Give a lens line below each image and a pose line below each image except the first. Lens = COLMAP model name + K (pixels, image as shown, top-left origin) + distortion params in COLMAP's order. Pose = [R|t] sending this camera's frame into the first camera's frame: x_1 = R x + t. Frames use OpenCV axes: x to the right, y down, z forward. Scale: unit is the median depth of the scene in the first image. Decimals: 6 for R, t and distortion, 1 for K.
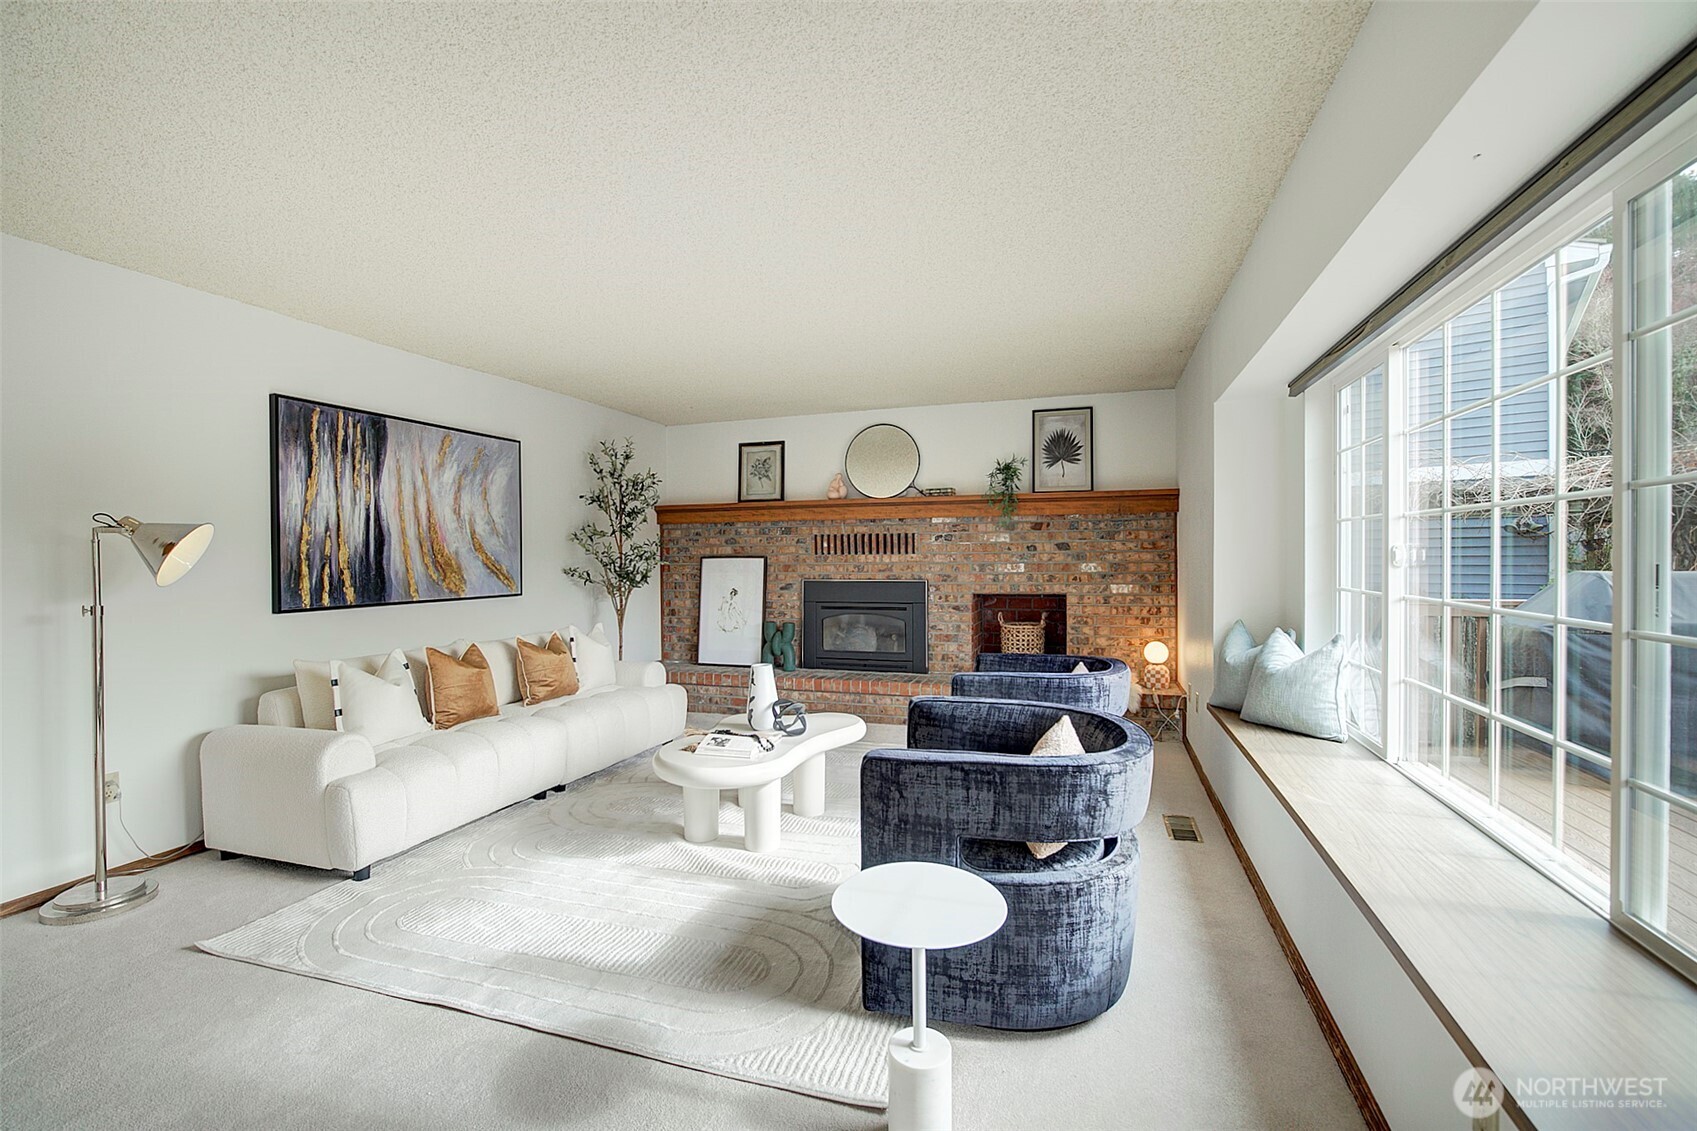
lens RADIAL K [[740.9, 0, 849.8], [0, 740.9, 560.7], [0, 0, 1]] dist [-0.003638, 0.001159]
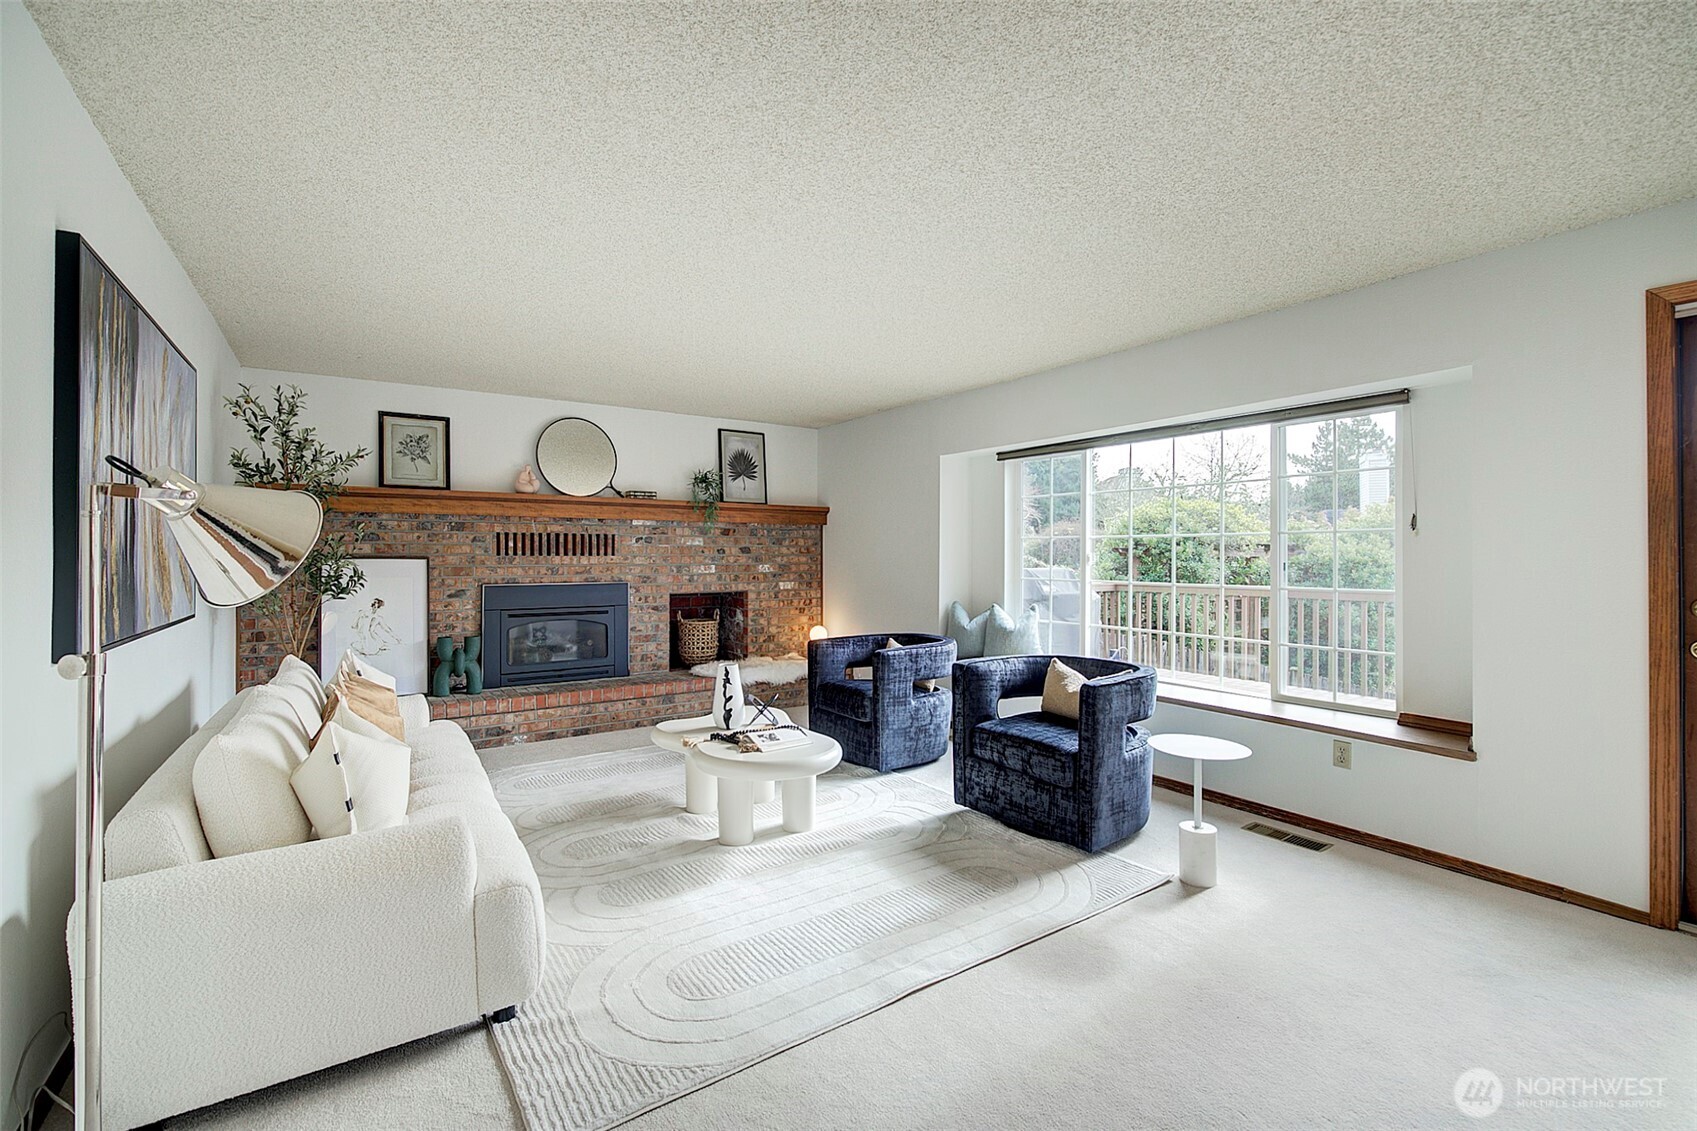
lens RADIAL K [[740.9, 0, 849.8], [0, 740.9, 560.7], [0, 0, 1]] dist [-0.003638, 0.001159]
pose [[0.611805, 0.003075, 0.791003, -0.504373], [0.001534, 0.999986, -0.005074, 0.003082], [-0.791007, 0.004318, 0.611791, 0.154683]]
